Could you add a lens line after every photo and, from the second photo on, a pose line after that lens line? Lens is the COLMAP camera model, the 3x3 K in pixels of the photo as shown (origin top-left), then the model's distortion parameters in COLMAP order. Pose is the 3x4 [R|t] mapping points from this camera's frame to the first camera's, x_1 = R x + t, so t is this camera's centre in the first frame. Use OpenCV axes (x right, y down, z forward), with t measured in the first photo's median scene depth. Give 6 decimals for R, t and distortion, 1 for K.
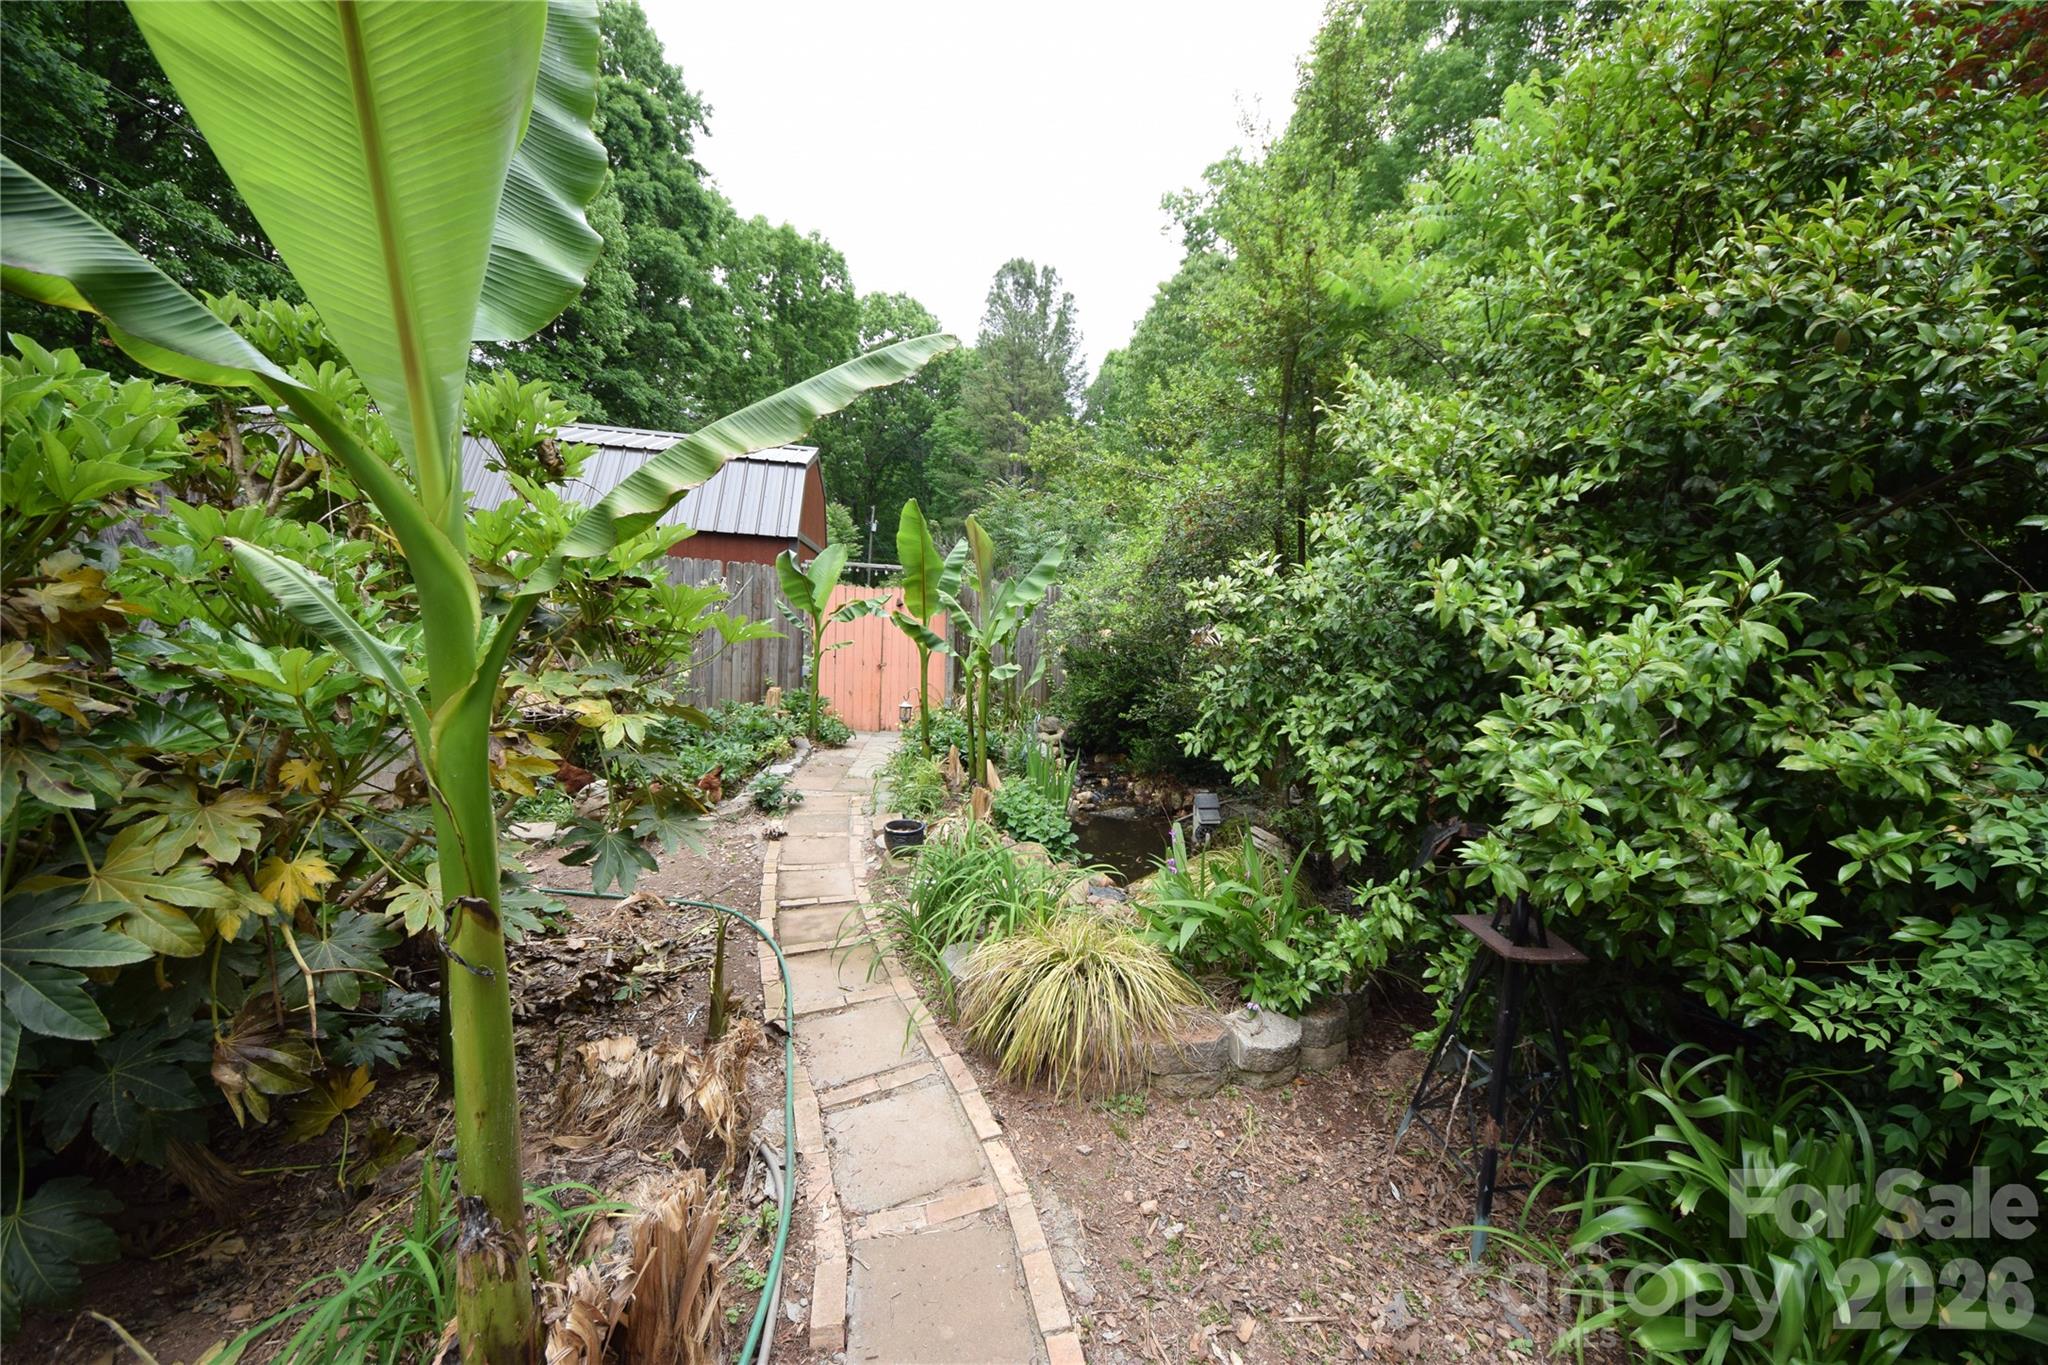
lens RADIAL K [[734.1, 0, 1007.7], [0, 734.1, 684.8], [0, 0, 1]] dist [0.000588, -0.007072]
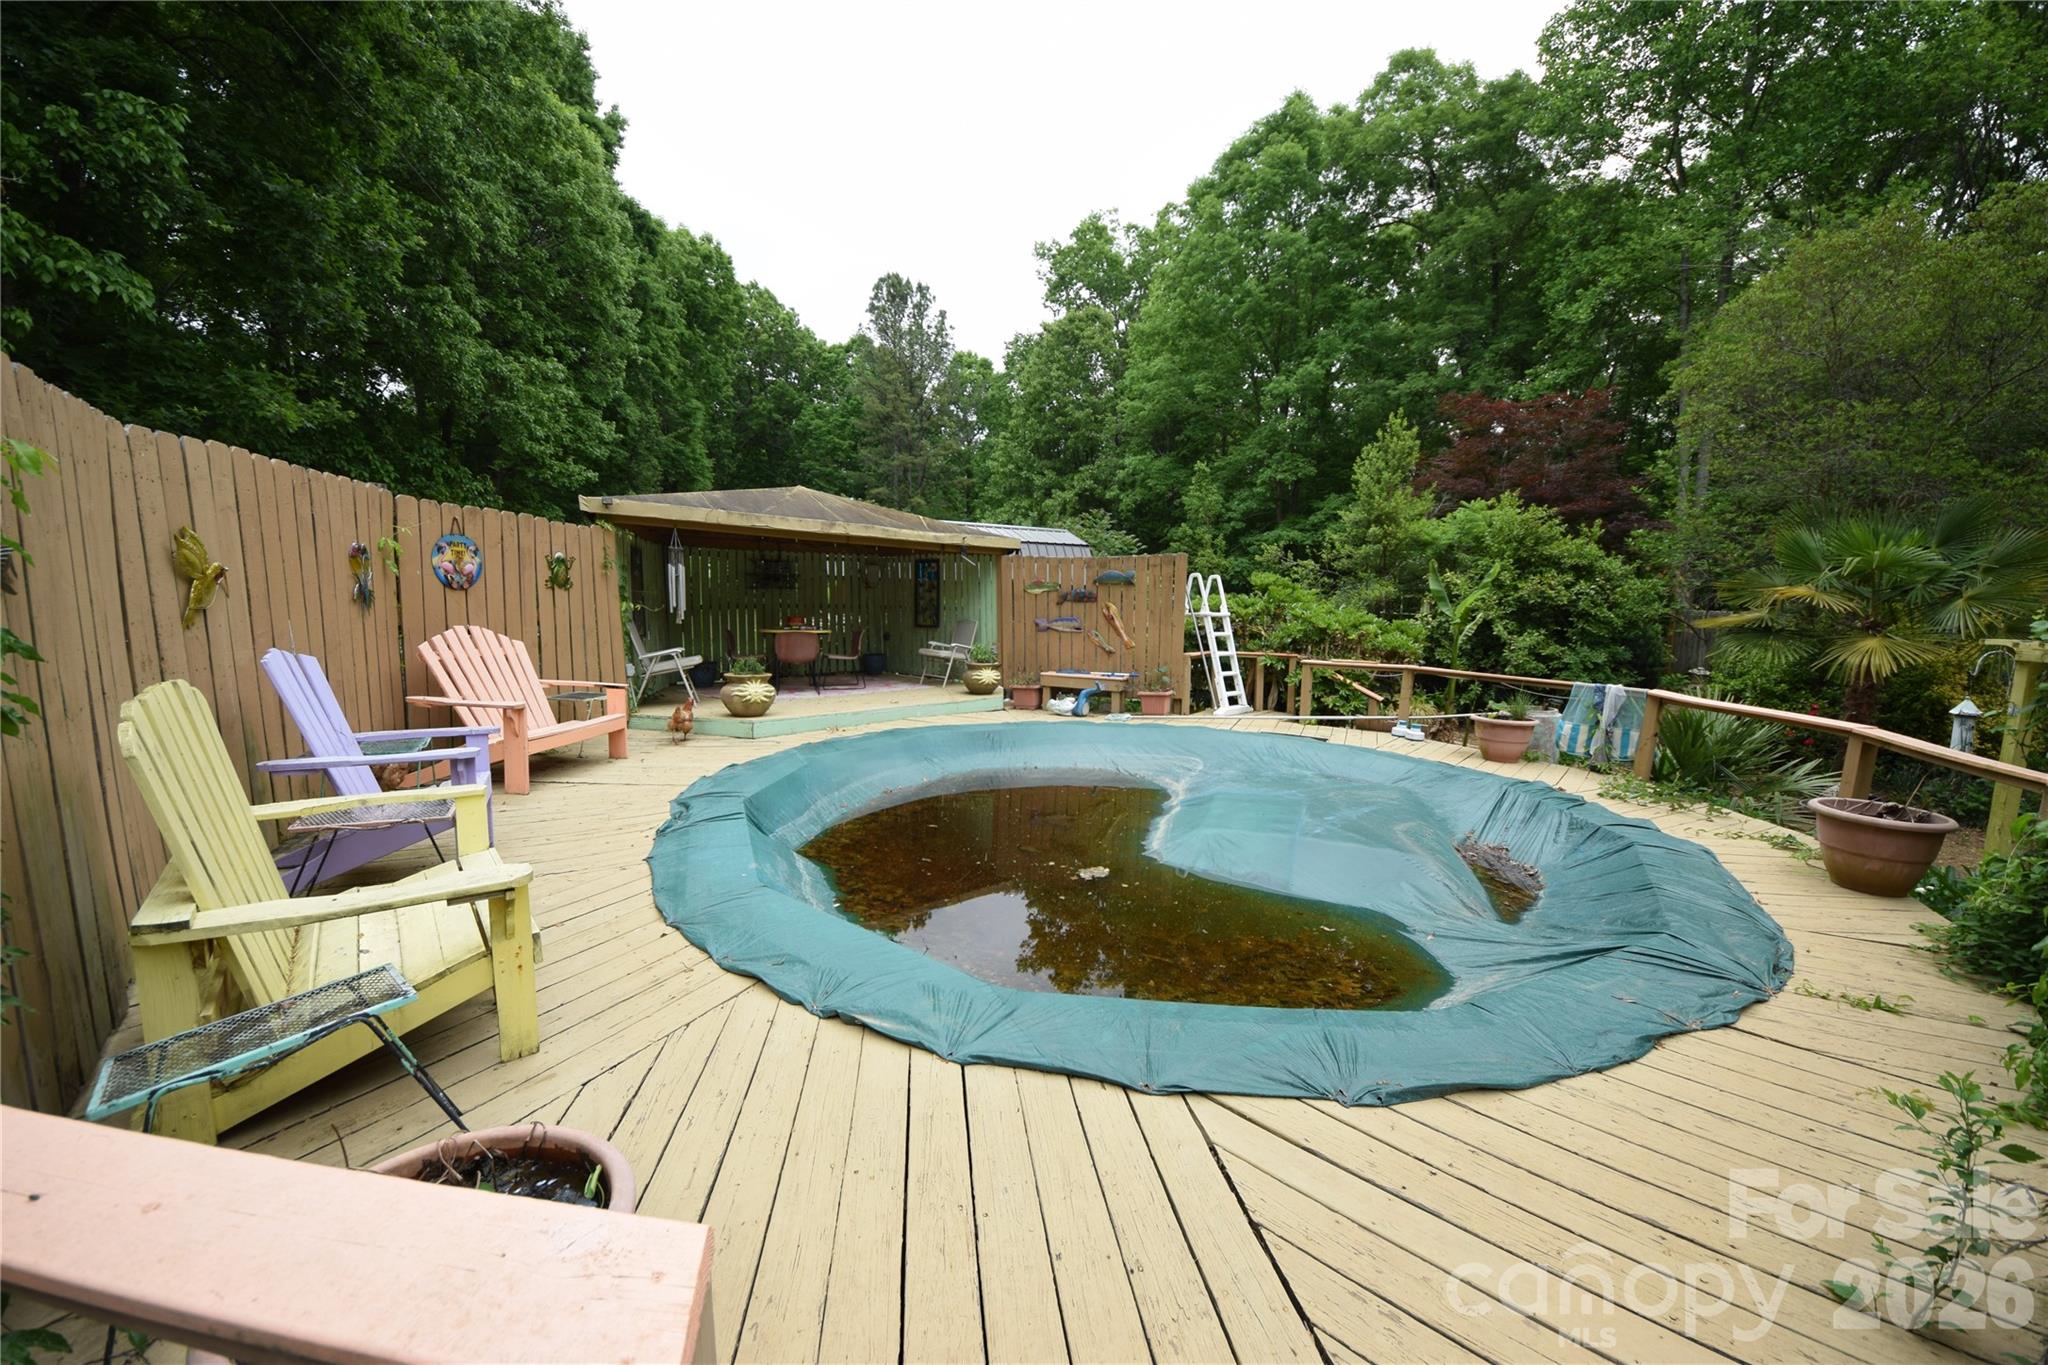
lens RADIAL K [[734.1, 0, 1007.7], [0, 734.1, 684.8], [0, 0, 1]] dist [0.000588, -0.007072]
pose [[0.960639, -0.045618, 0.274028, -0.171261], [0.037217, 0.998666, 0.035783, -0.001262], [-0.275295, -0.024176, 0.961056, -0.128919]]
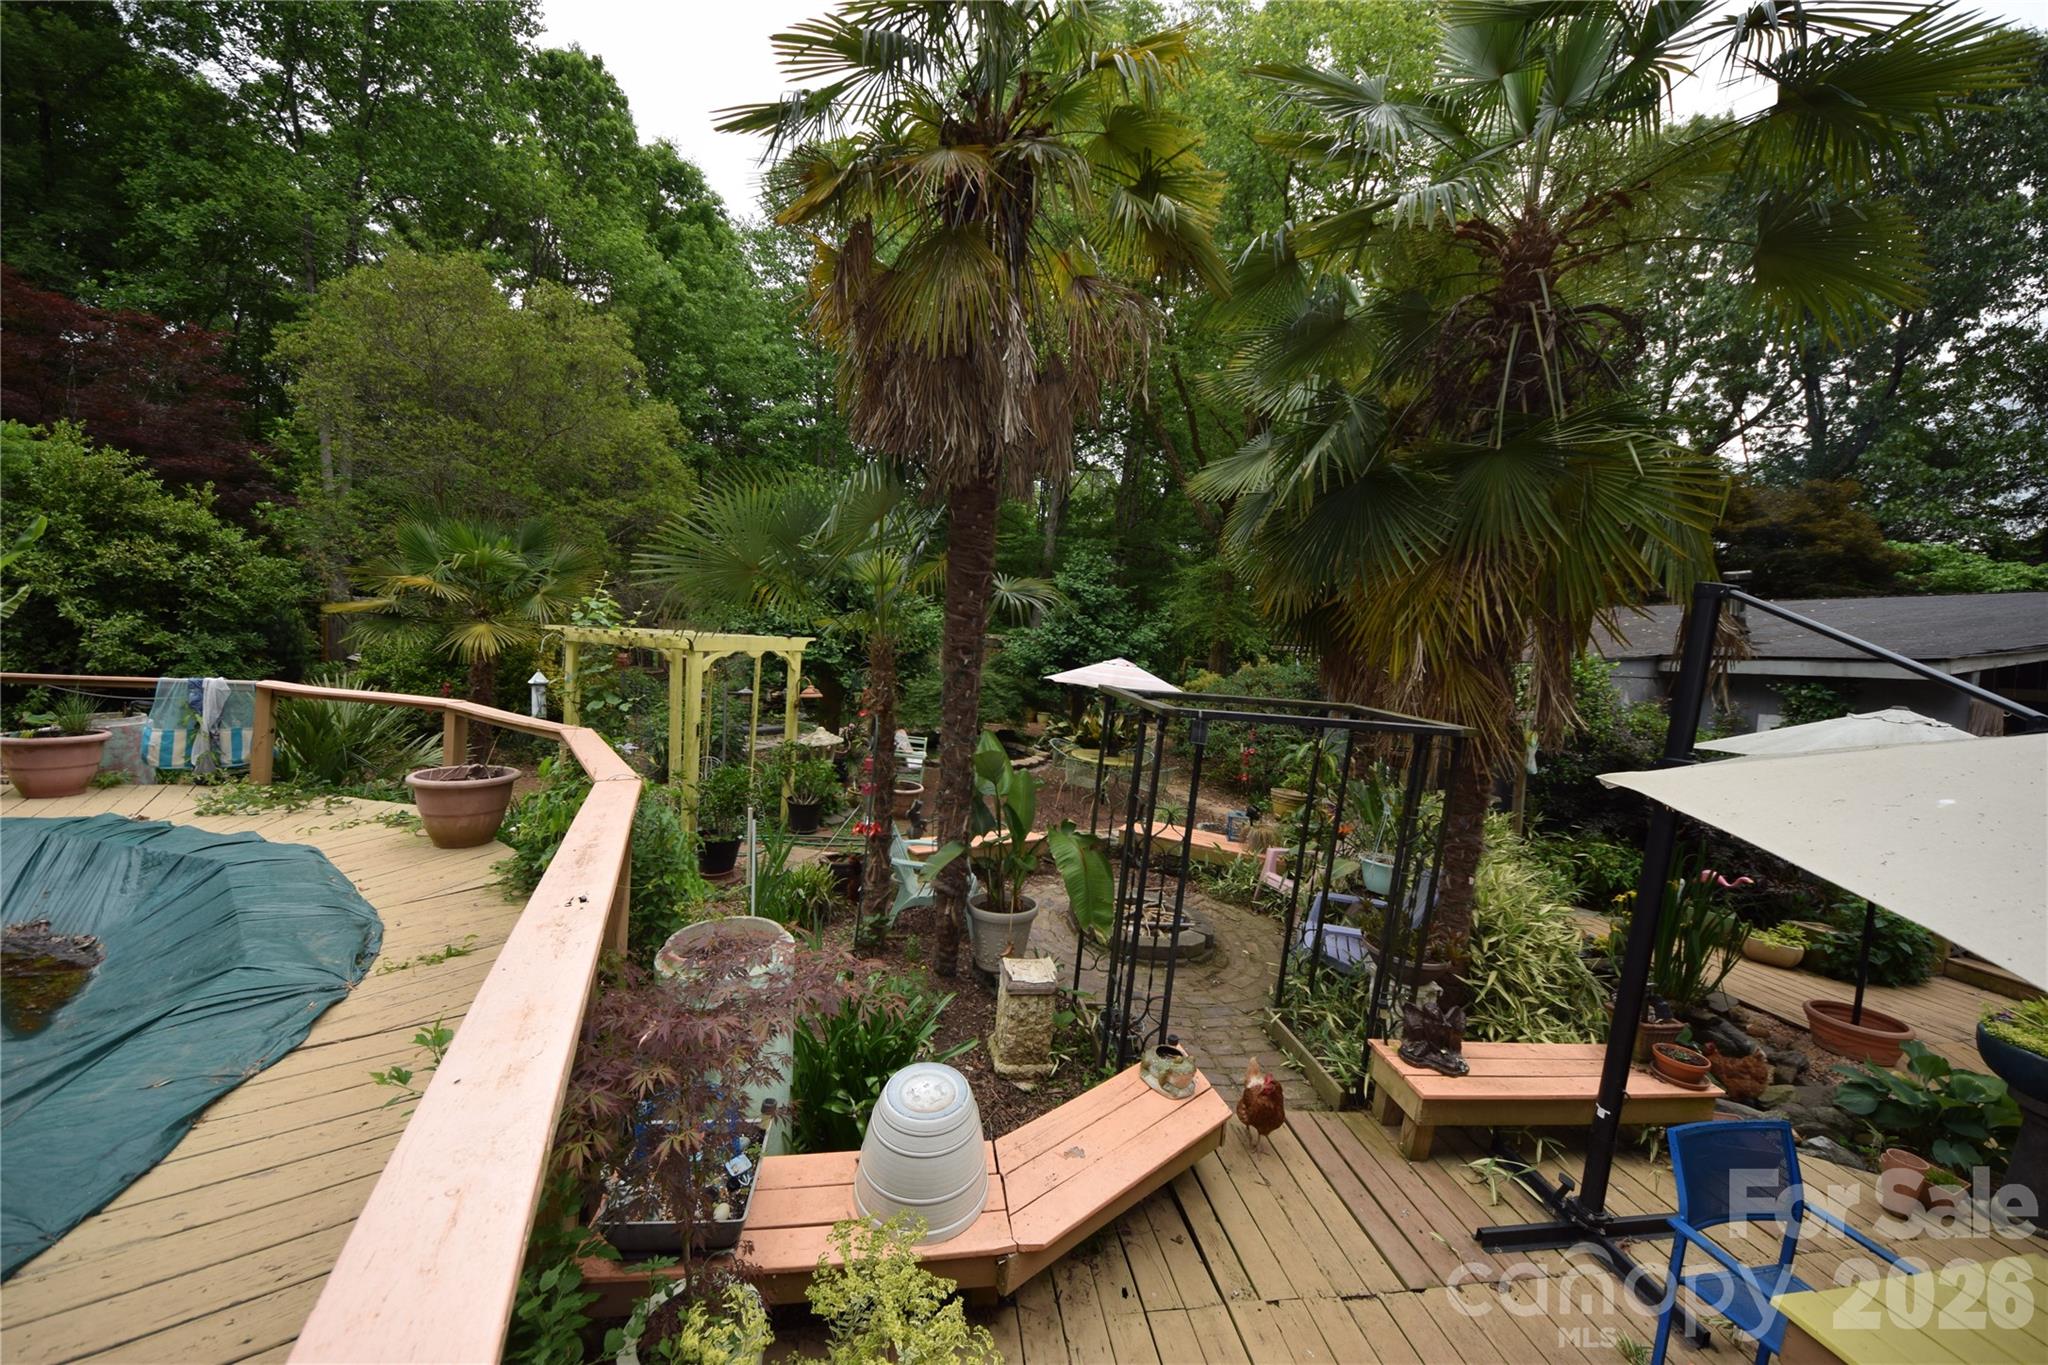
lens RADIAL K [[734.1, 0, 1007.7], [0, 734.1, 684.8], [0, 0, 1]] dist [0.000588, -0.007072]
pose [[-0.149610, -0.103378, 0.983326, -0.155016], [0.024896, 0.993810, 0.108268, -0.000322], [-0.988432, 0.040679, -0.146110, -0.135183]]
